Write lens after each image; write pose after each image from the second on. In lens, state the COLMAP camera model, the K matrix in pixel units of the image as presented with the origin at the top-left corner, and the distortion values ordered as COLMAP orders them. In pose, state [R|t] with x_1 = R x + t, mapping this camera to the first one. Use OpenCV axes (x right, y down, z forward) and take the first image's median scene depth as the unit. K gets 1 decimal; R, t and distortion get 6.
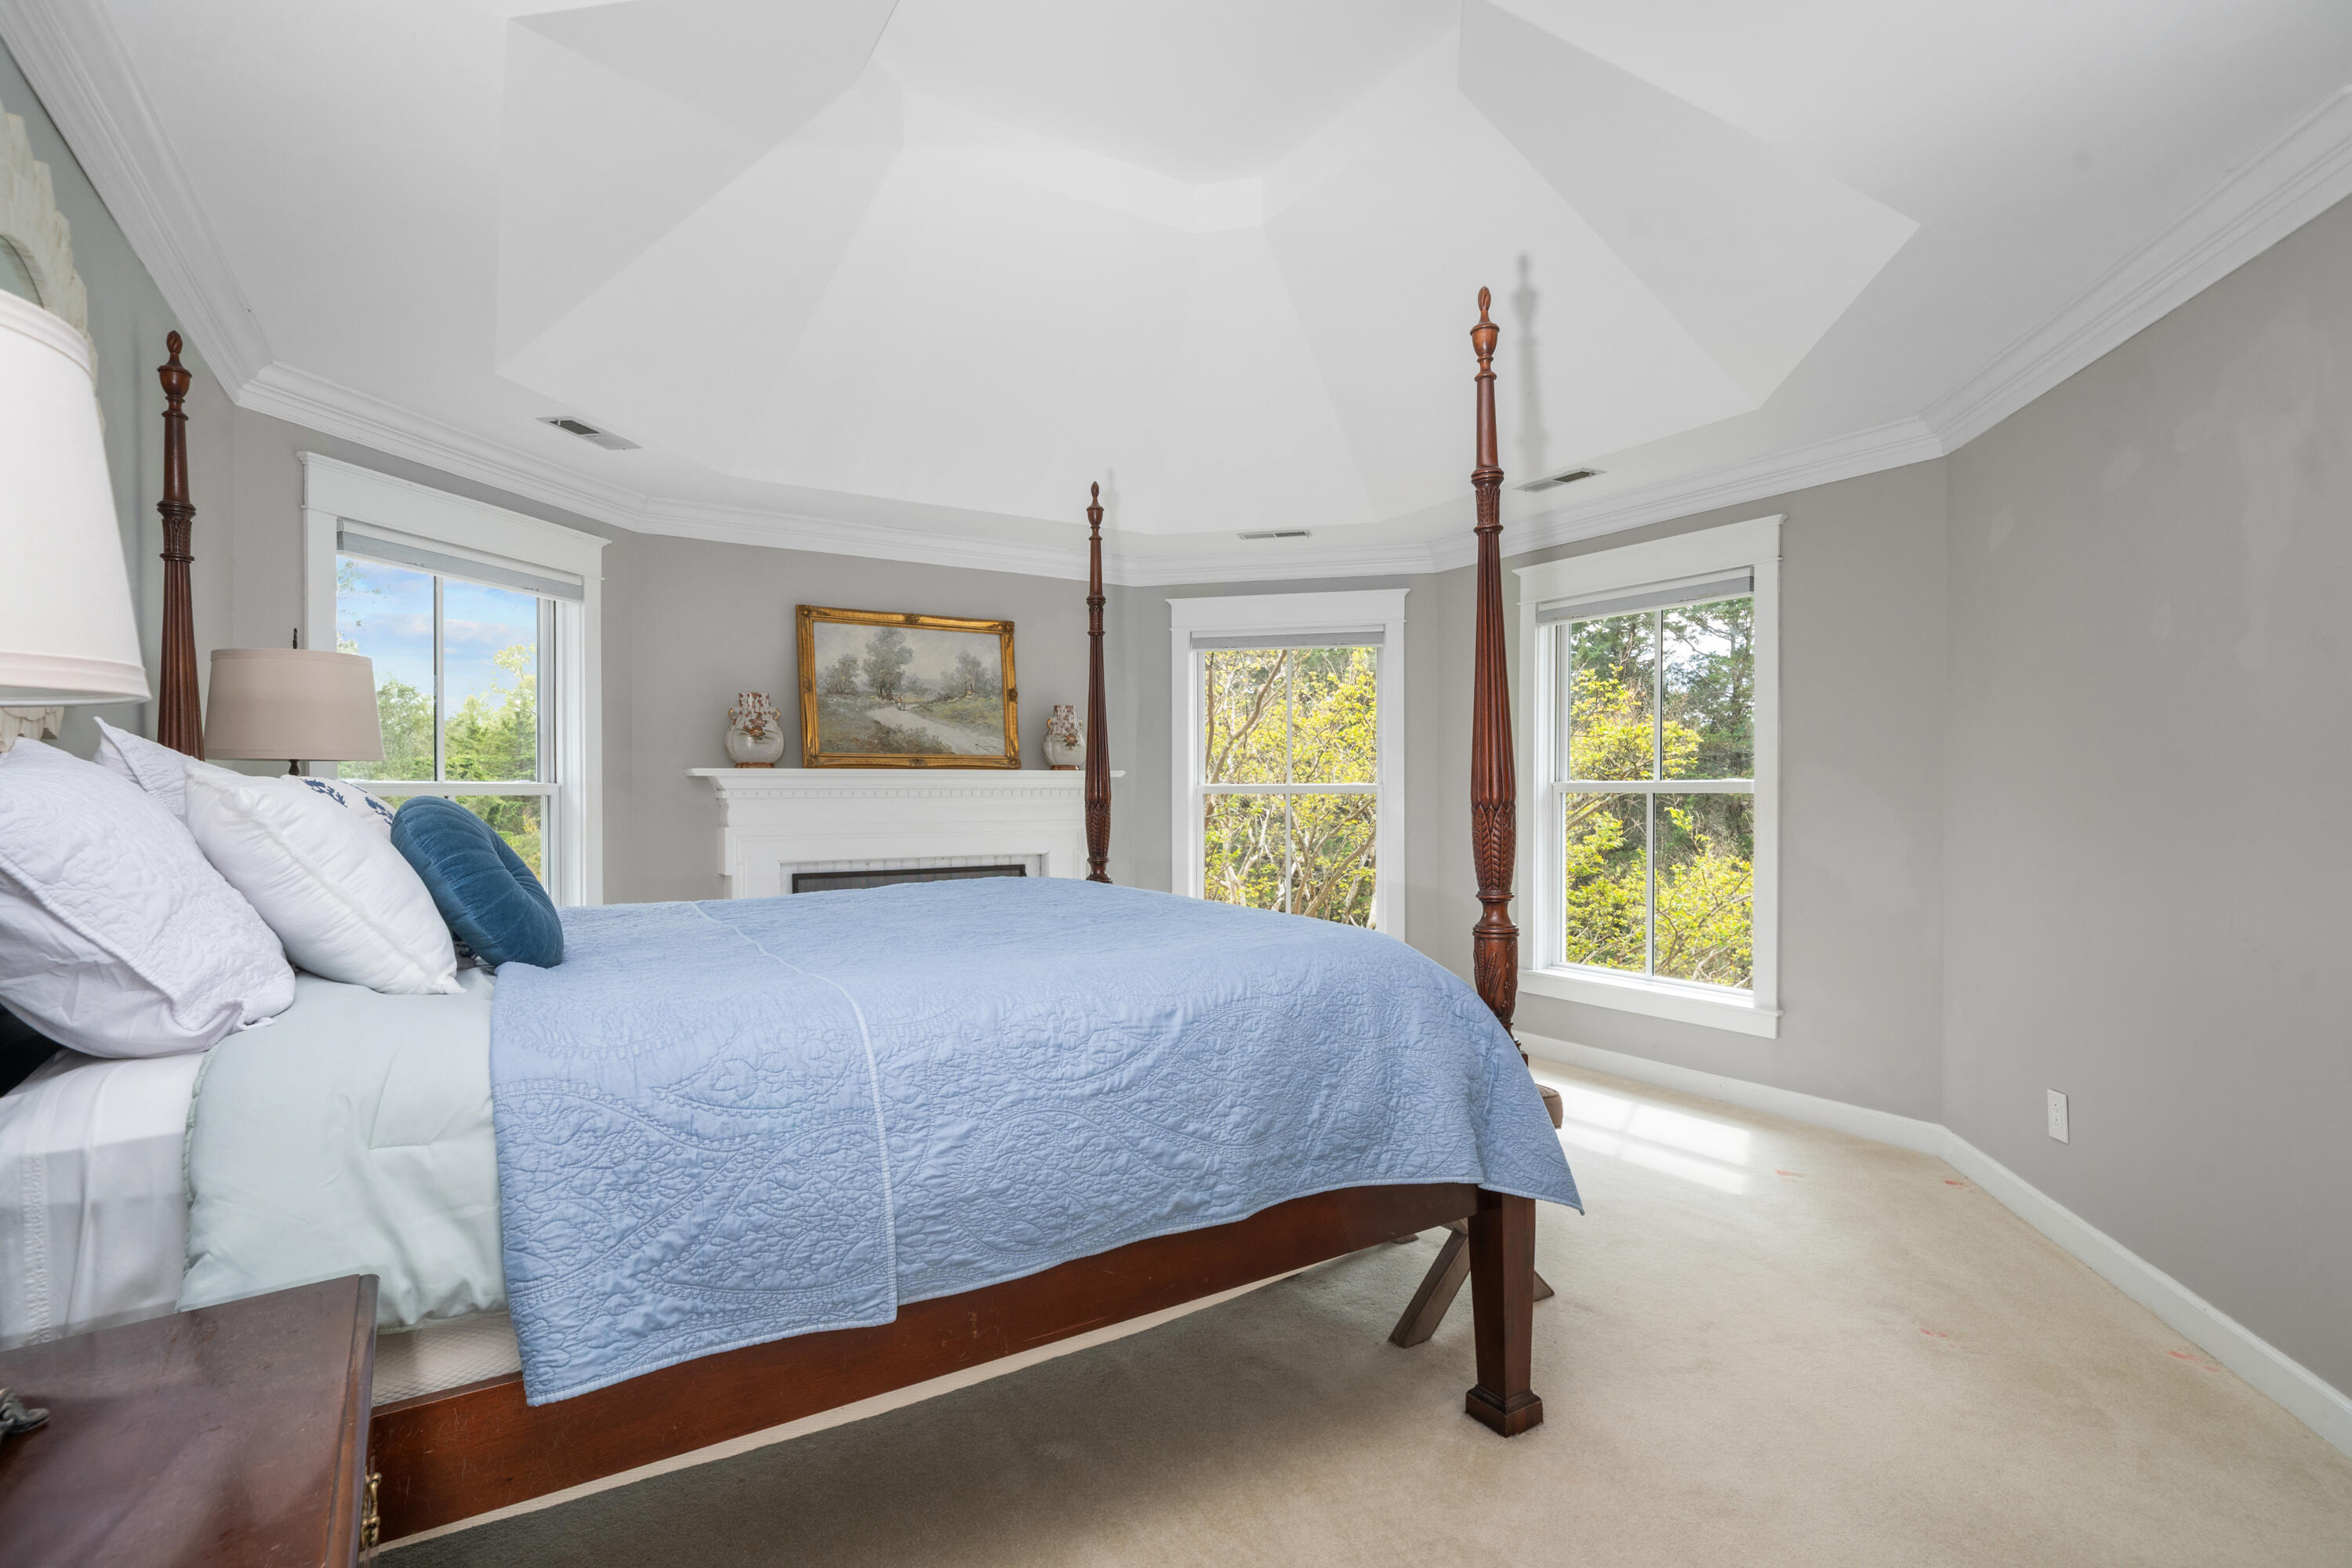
lens RADIAL K [[1138.5, 0, 1168.6], [0, 1138.5, 786.4], [0, 0, 1]] dist [-0.000893, 0.003727]
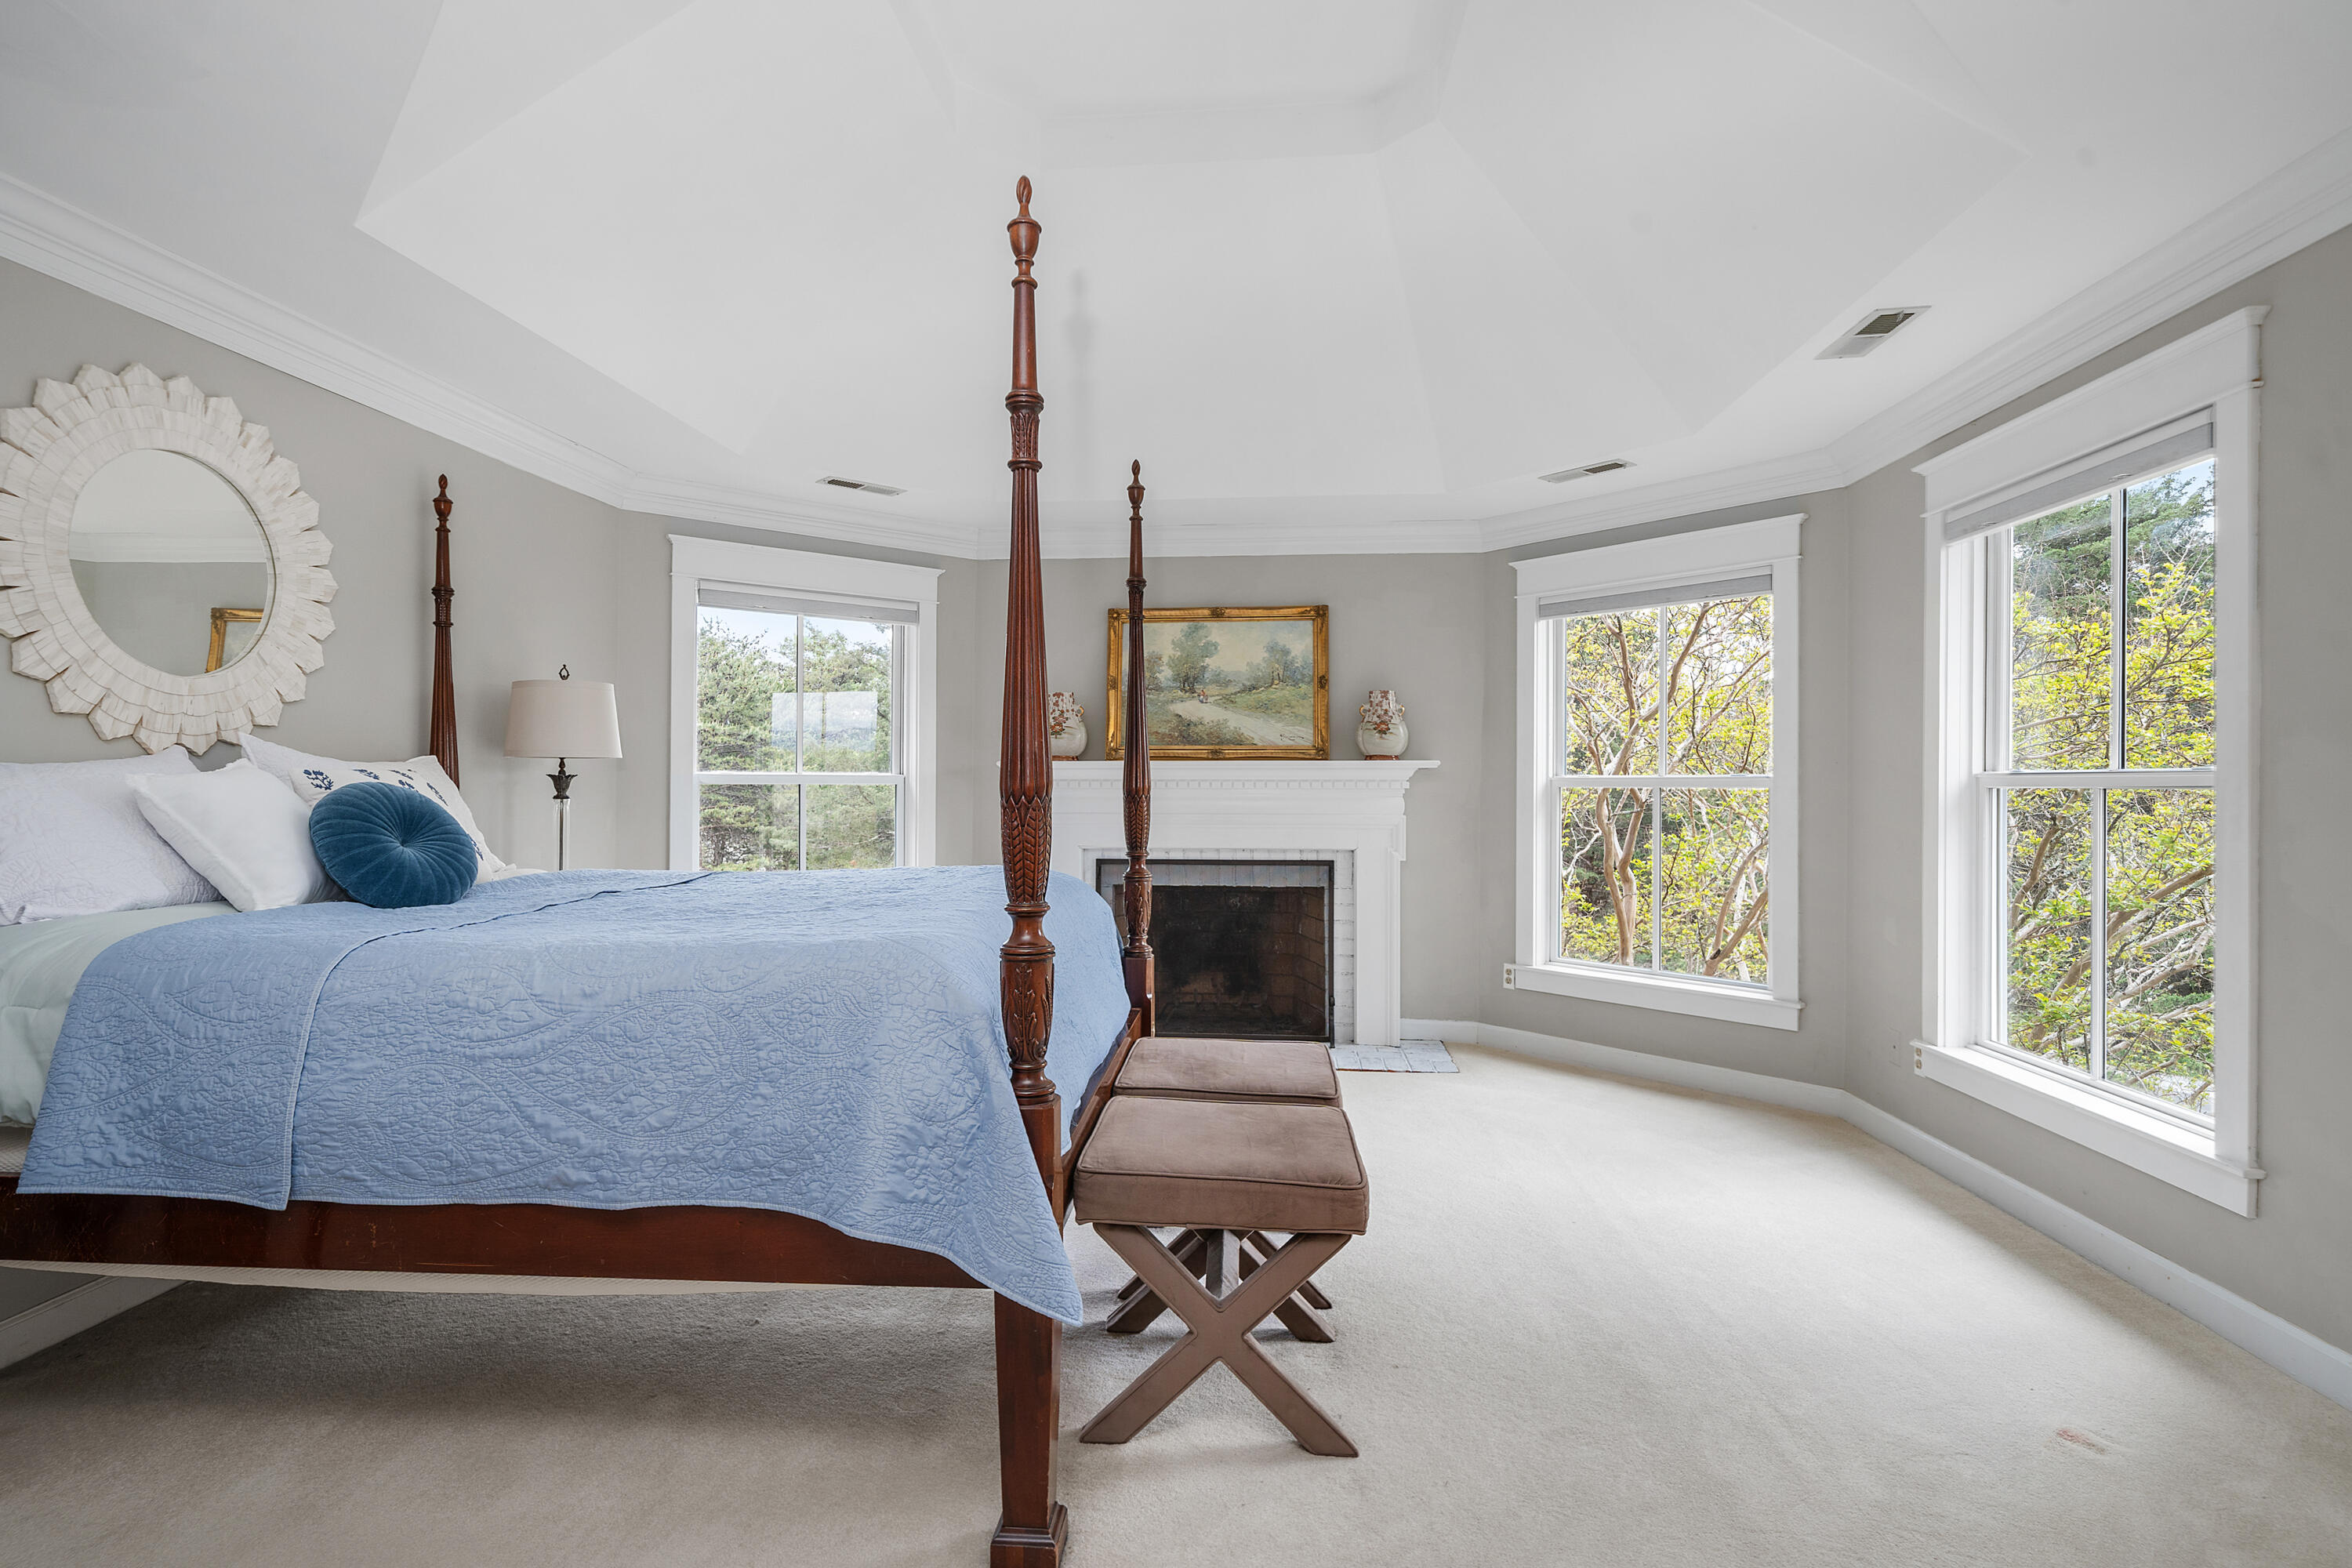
lens RADIAL K [[1138.5, 0, 1173.5], [0, 1138.5, 783.6], [0, 0, 1]] dist [-0.000893, 0.003727]
pose [[0.795083, 0.004243, -0.606486, 0.430289], [-0.001843, 0.999988, 0.004580, 0.000853], [0.606498, -0.002524, 0.795081, 0.205483]]
